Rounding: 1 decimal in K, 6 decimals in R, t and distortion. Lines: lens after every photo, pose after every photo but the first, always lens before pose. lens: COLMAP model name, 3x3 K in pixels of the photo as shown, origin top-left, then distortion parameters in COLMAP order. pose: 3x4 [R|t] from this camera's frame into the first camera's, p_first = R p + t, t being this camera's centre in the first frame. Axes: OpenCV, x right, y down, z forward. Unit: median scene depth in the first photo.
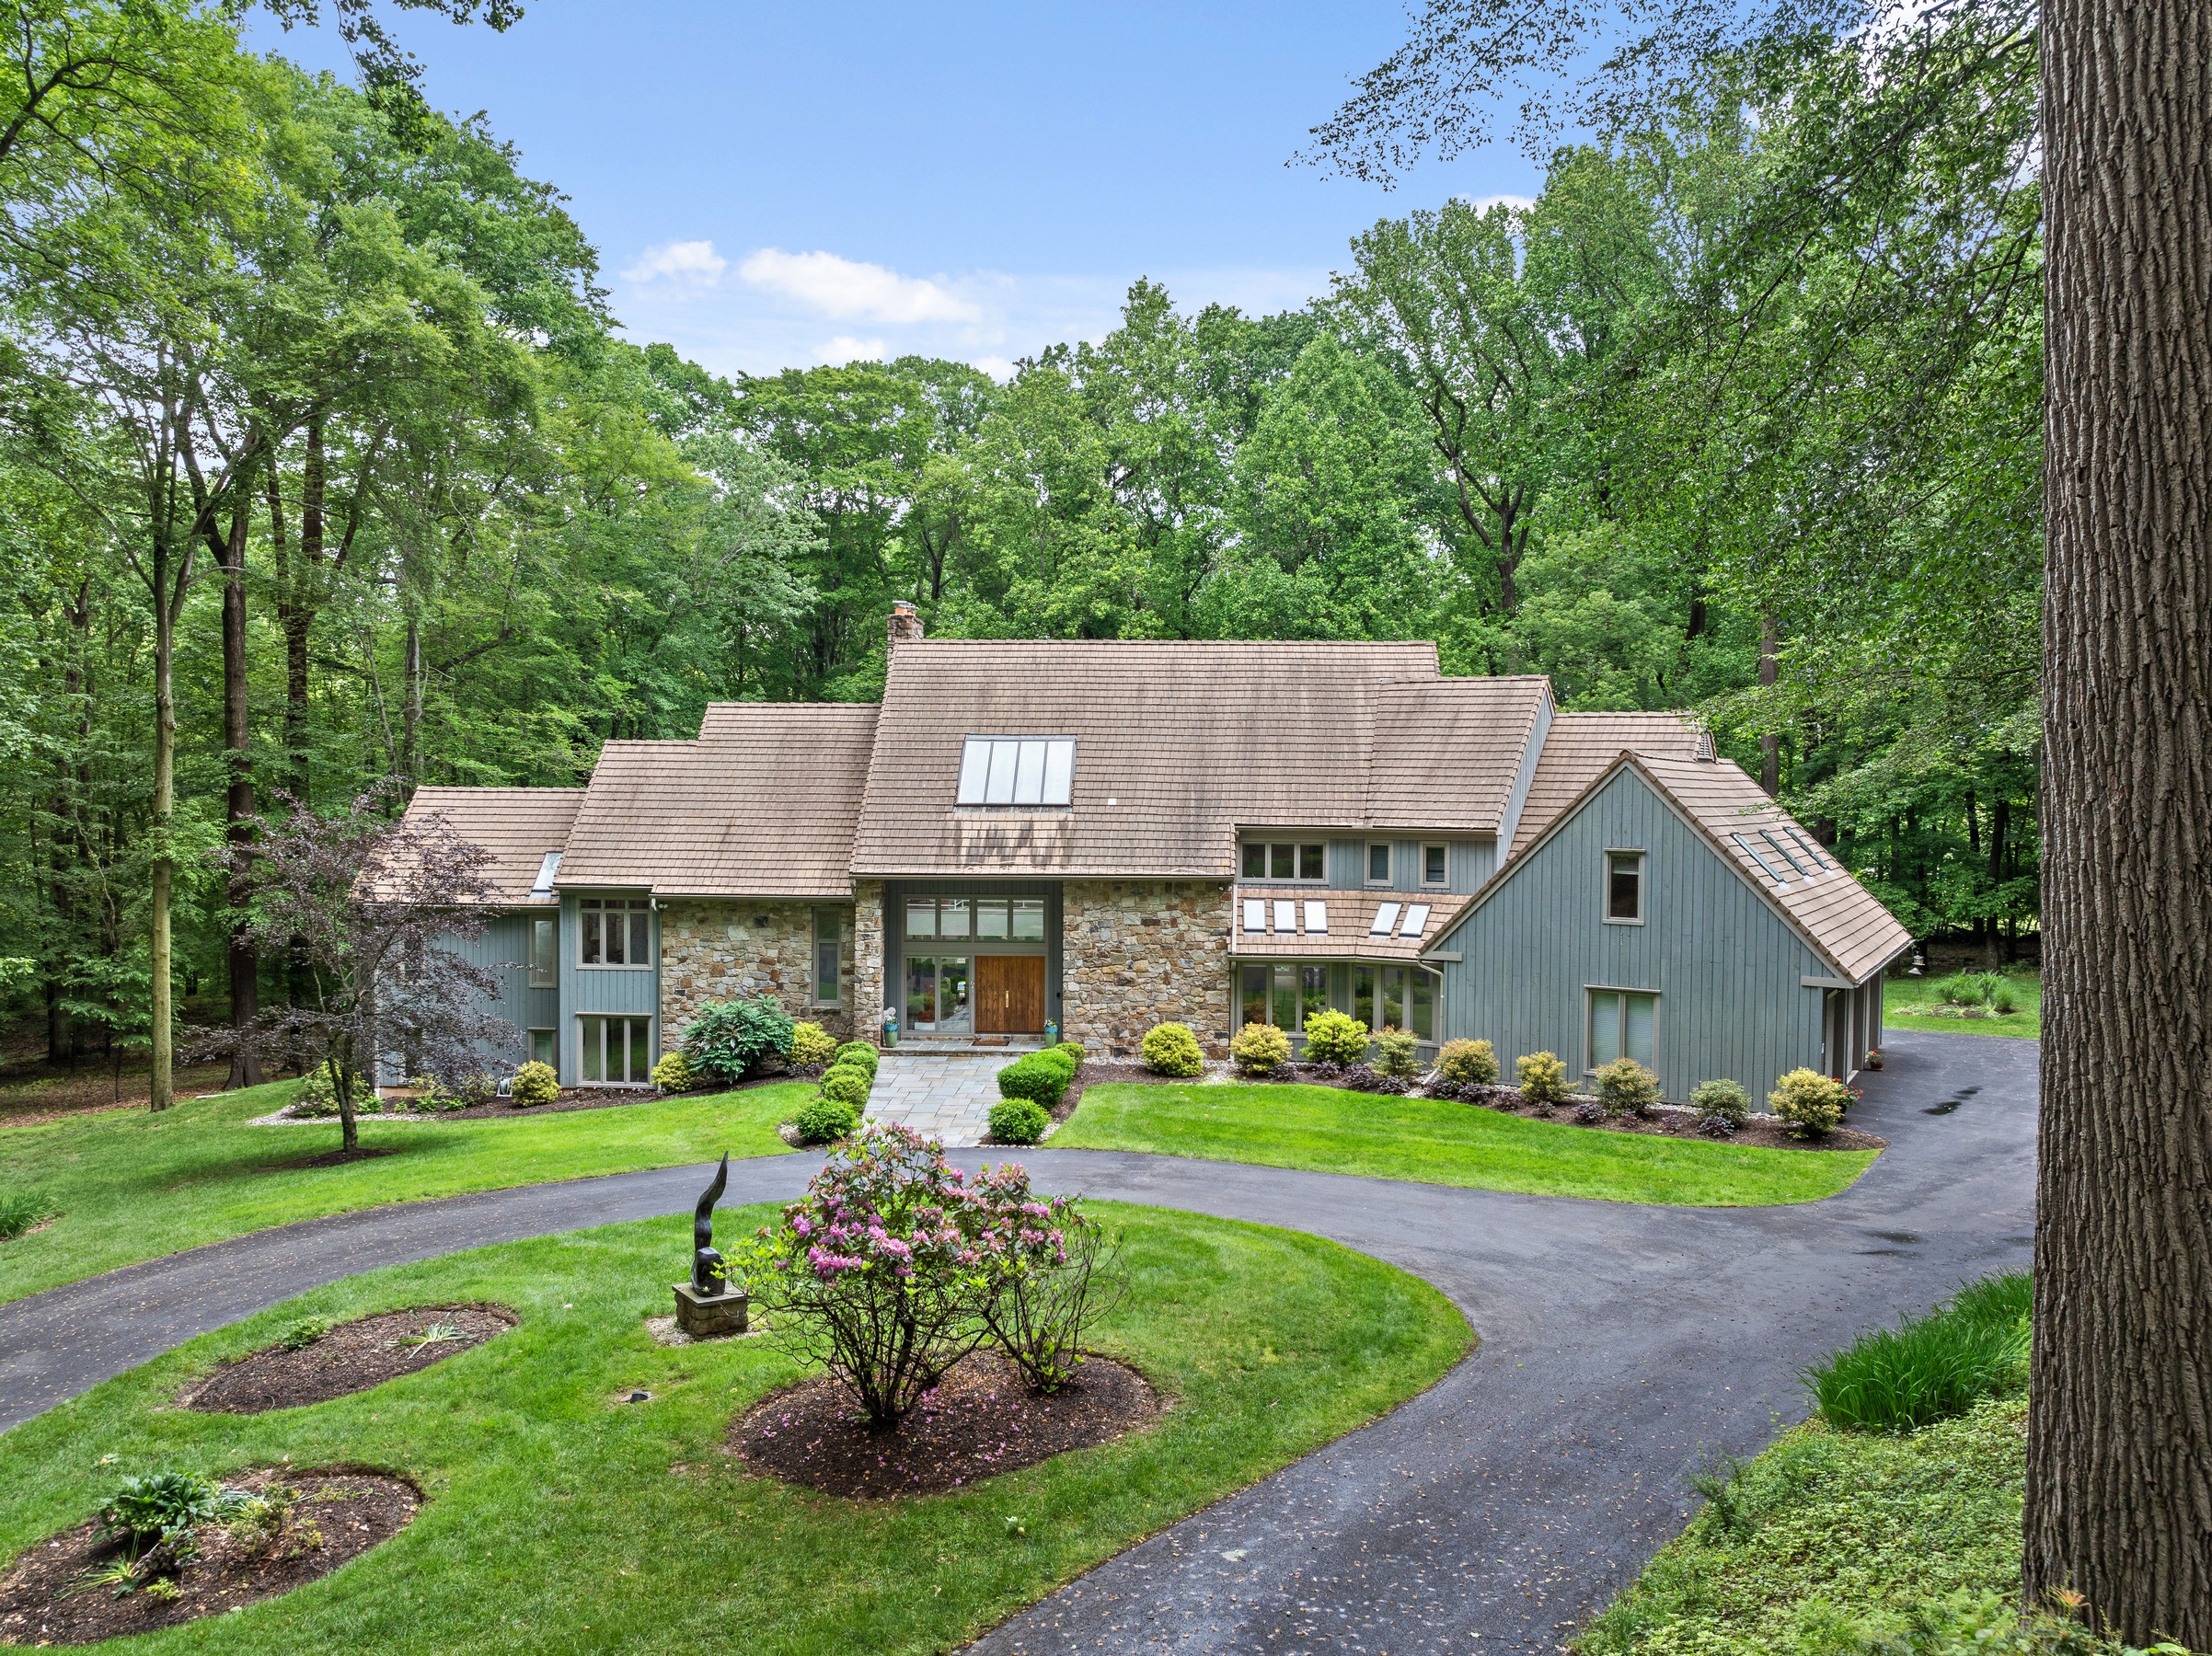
lens RADIAL K [[1542.6, 0, 1105.5], [0, 1542.6, 832.7], [0, 0, 1]] dist [-0.047694, -0.008447]
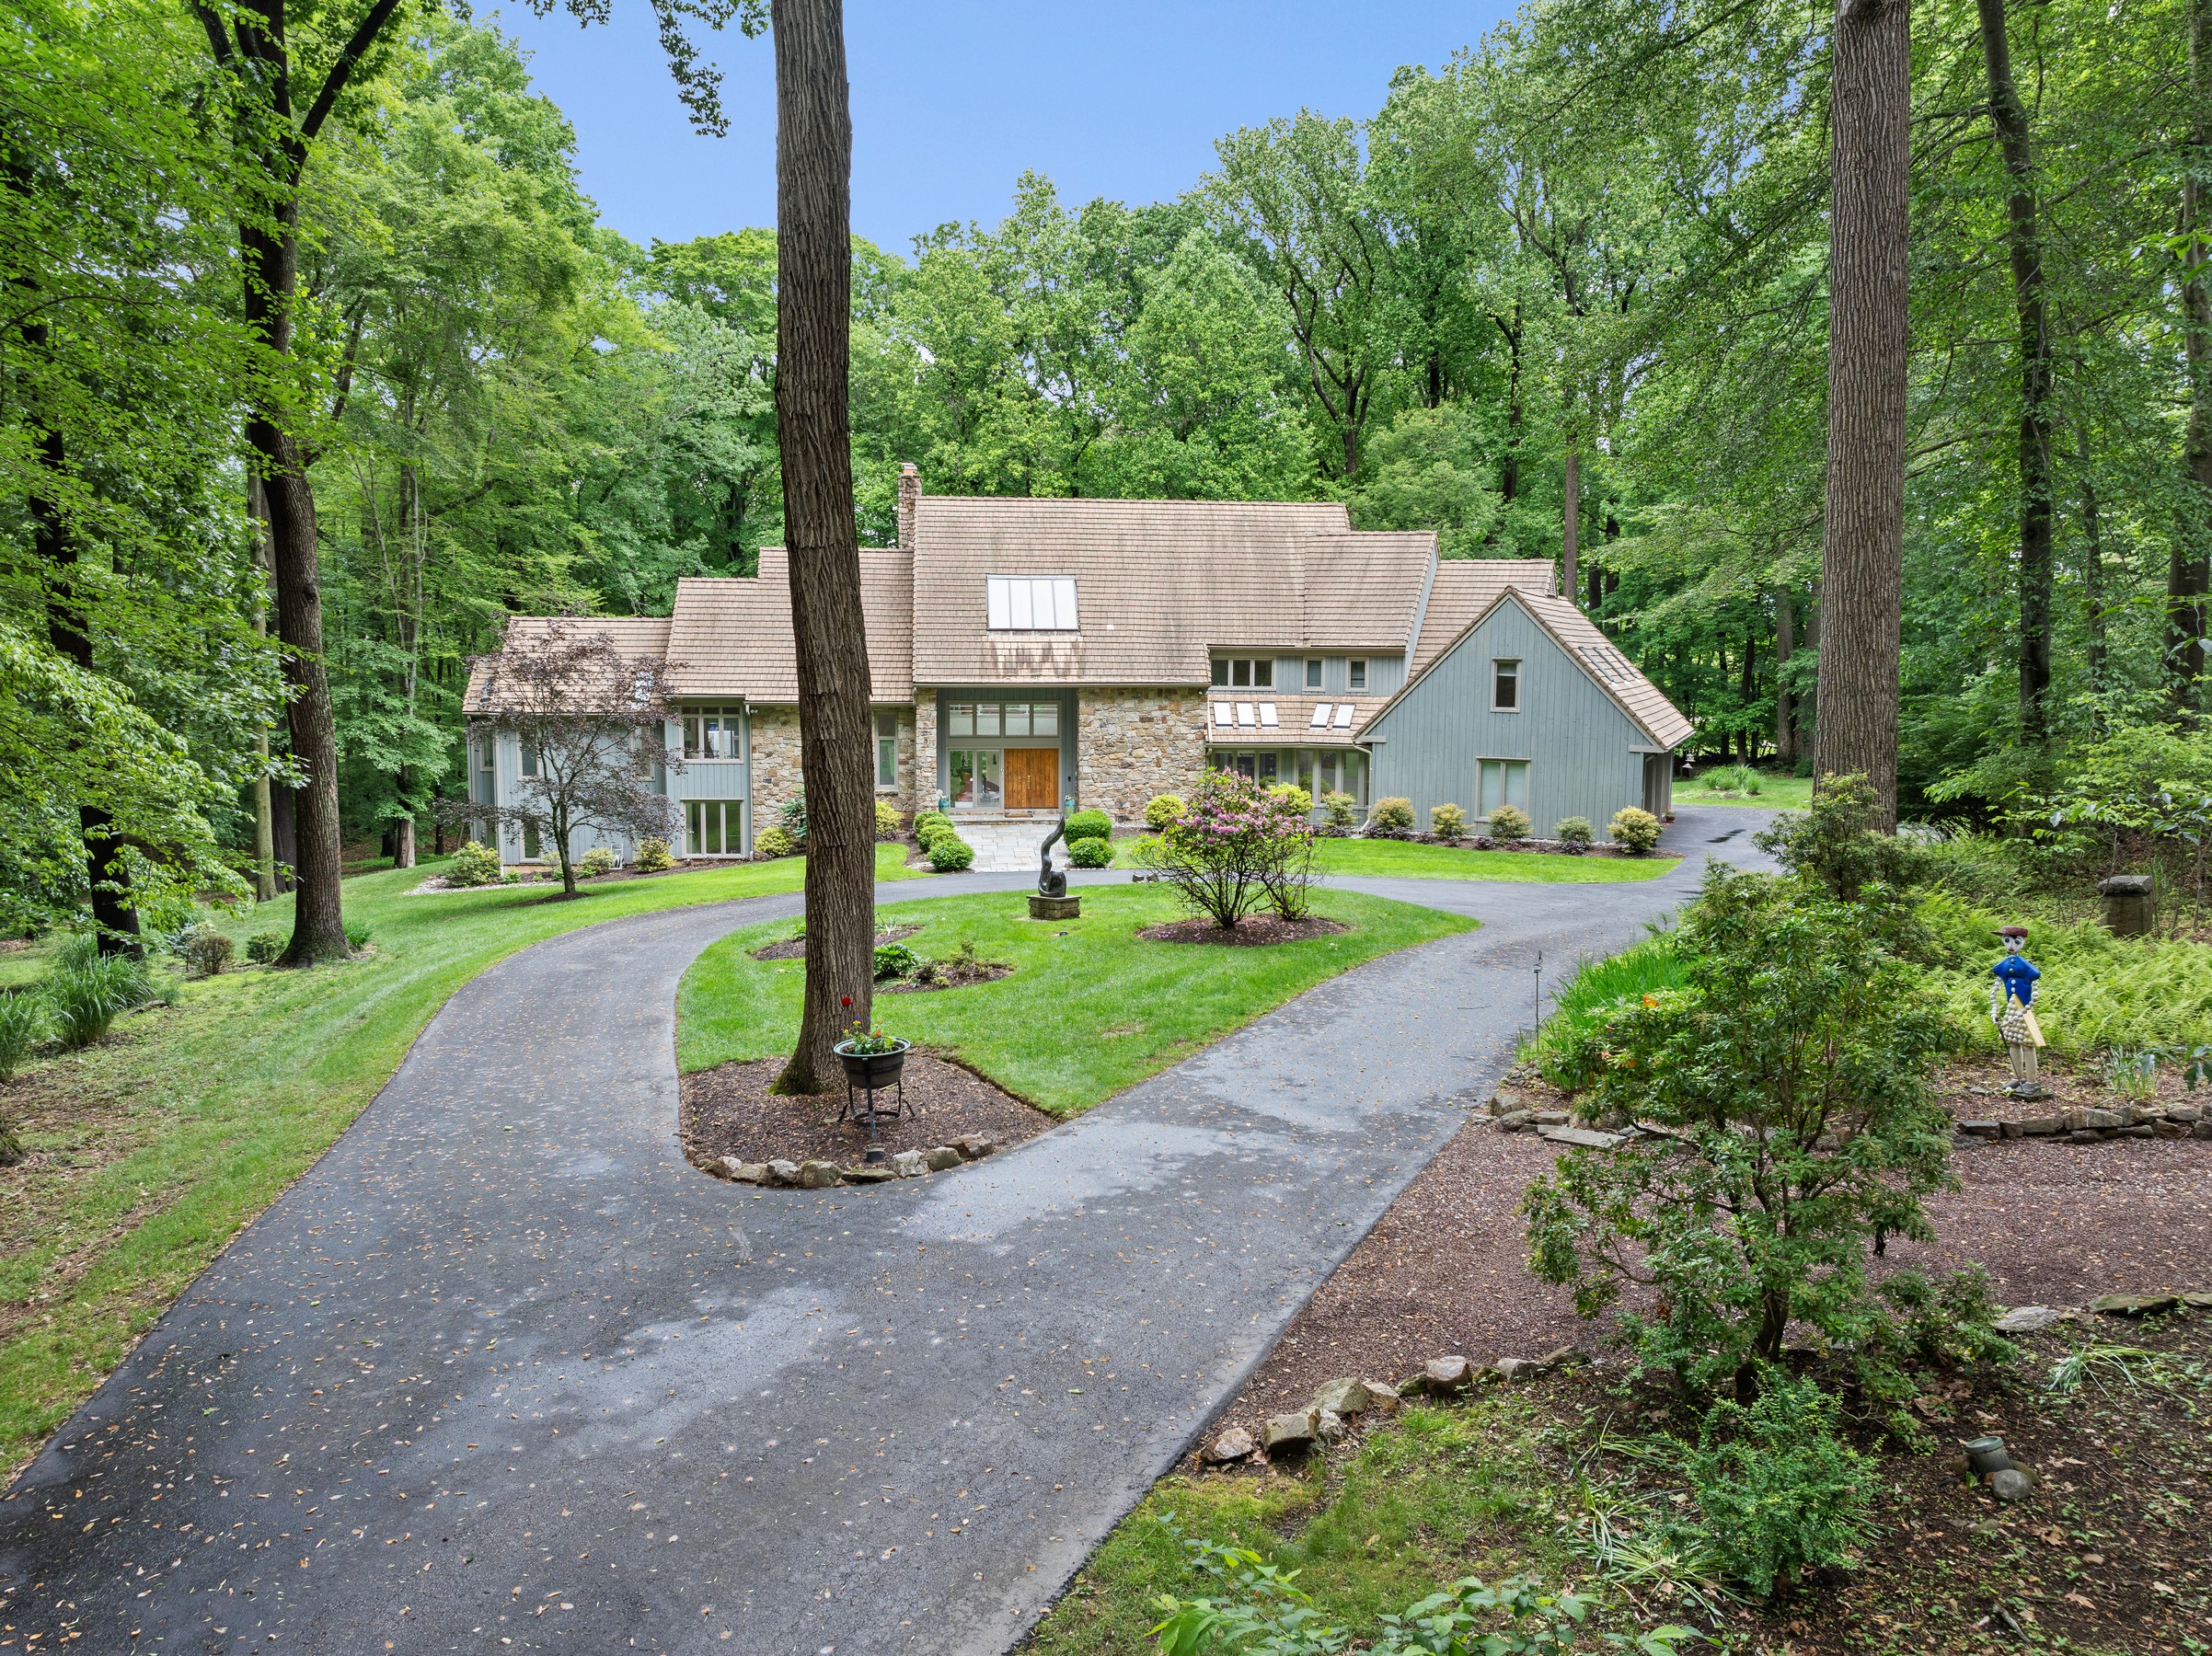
lens RADIAL K [[1542.6, 0, 1104.6], [0, 1542.6, 821.6], [0, 0, 1]] dist [-0.047694, -0.008447]
pose [[0.989573, -0.016859, 0.143044, -0.187603], [0.004586, 0.996310, 0.085701, 0.031471], [-0.143961, -0.084151, 0.985999, -0.279427]]
